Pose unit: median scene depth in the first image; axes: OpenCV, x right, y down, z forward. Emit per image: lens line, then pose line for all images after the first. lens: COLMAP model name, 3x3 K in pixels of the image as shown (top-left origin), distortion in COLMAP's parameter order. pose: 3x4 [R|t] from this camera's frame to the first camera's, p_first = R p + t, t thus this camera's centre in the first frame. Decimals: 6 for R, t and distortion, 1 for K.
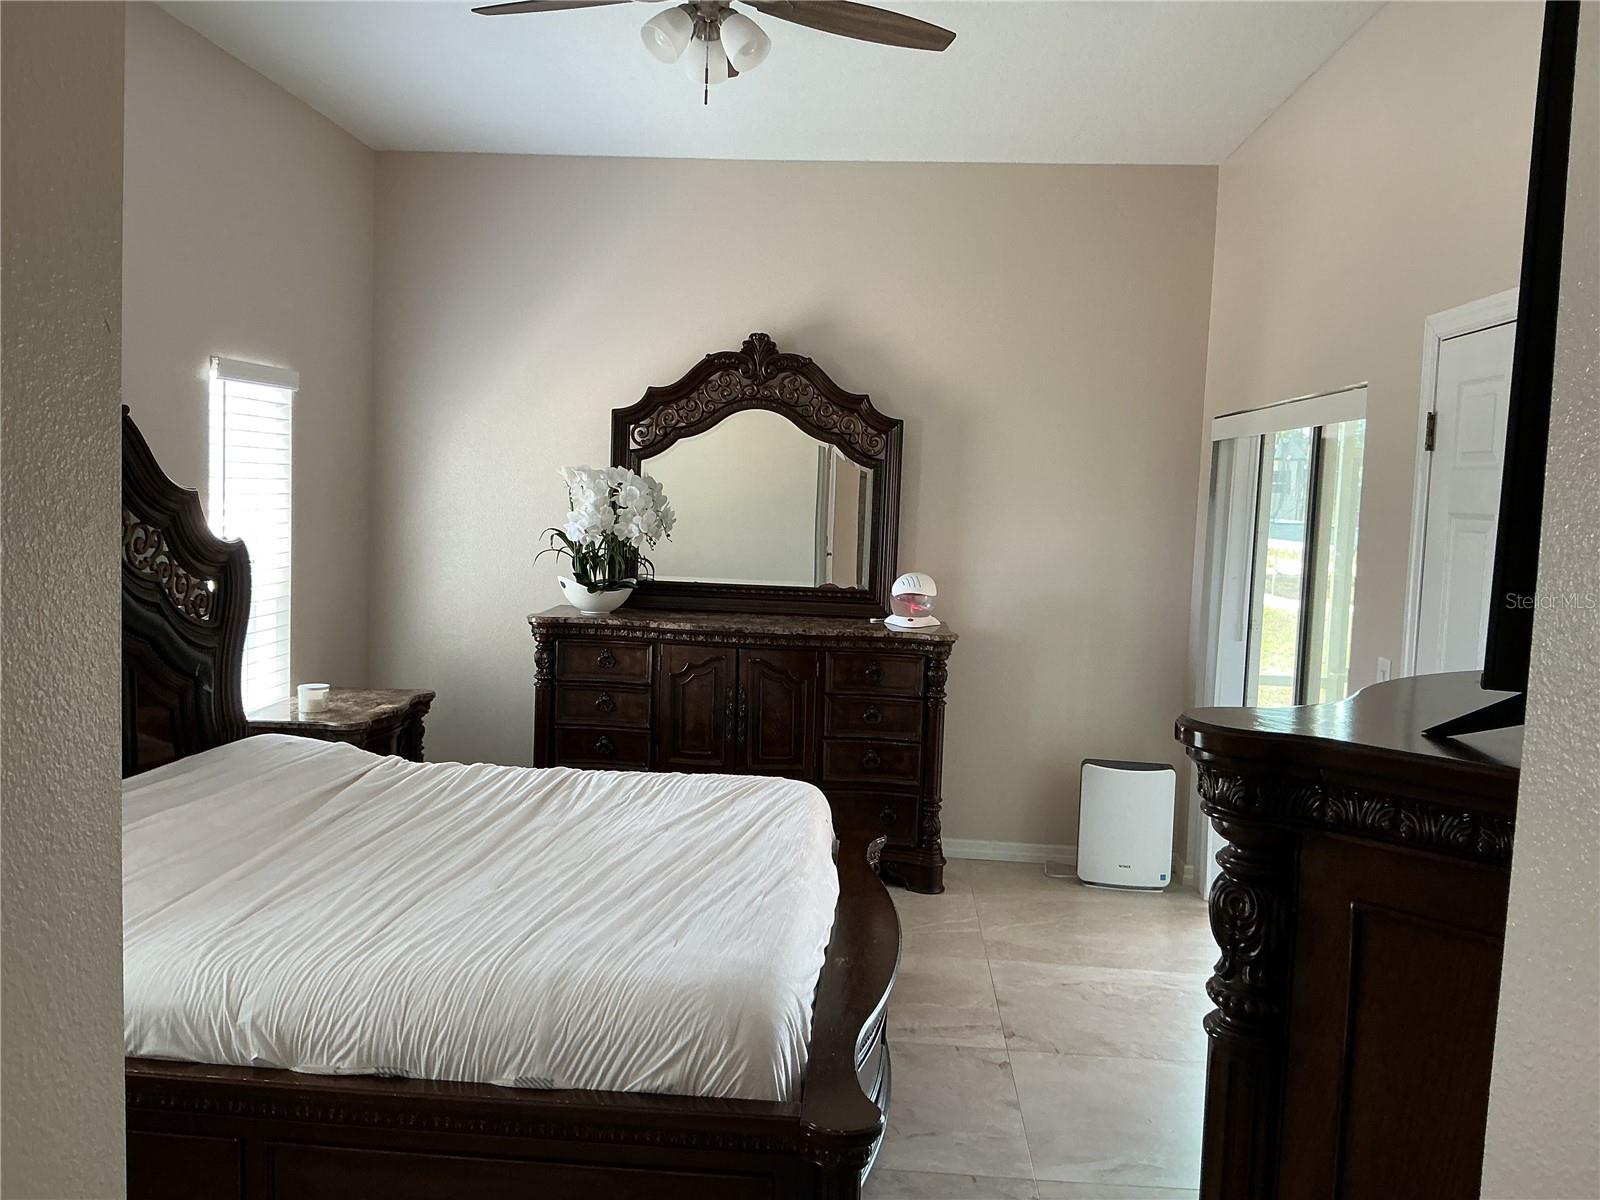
lens RADIAL K [[1339.3, 0, 792.9], [0, 1339.3, 596.3], [0, 0, 1]] dist [0.073990, -0.120065]
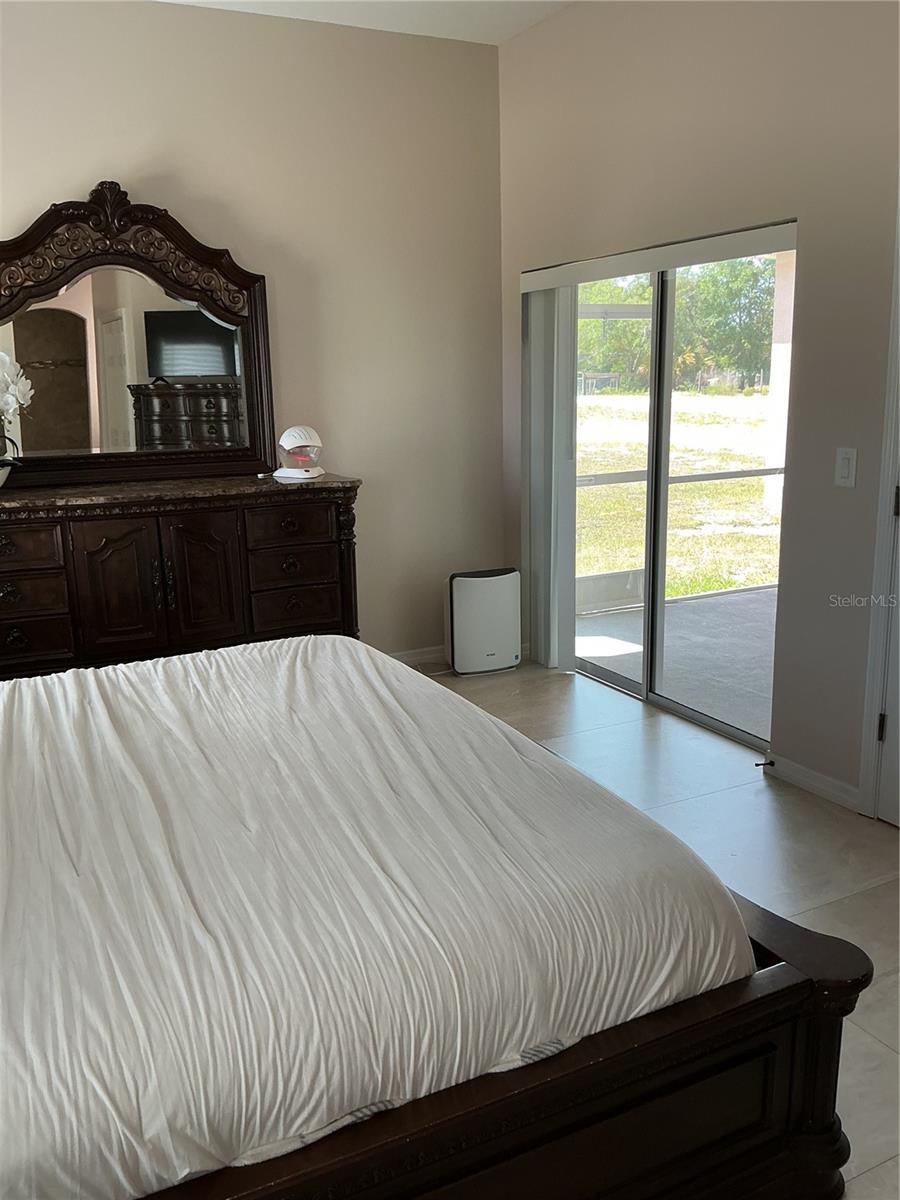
lens RADIAL K [[1004.5, 0, 462.1], [0, 1004.5, 607.8], [0, 0, 1]] dist [0.073990, -0.120065]
pose [[0.854526, -0.170098, 0.490768, -0.222986], [0.094461, 0.979993, 0.175185, -0.004286], [-0.510748, -0.103342, 0.853497, 0.246583]]
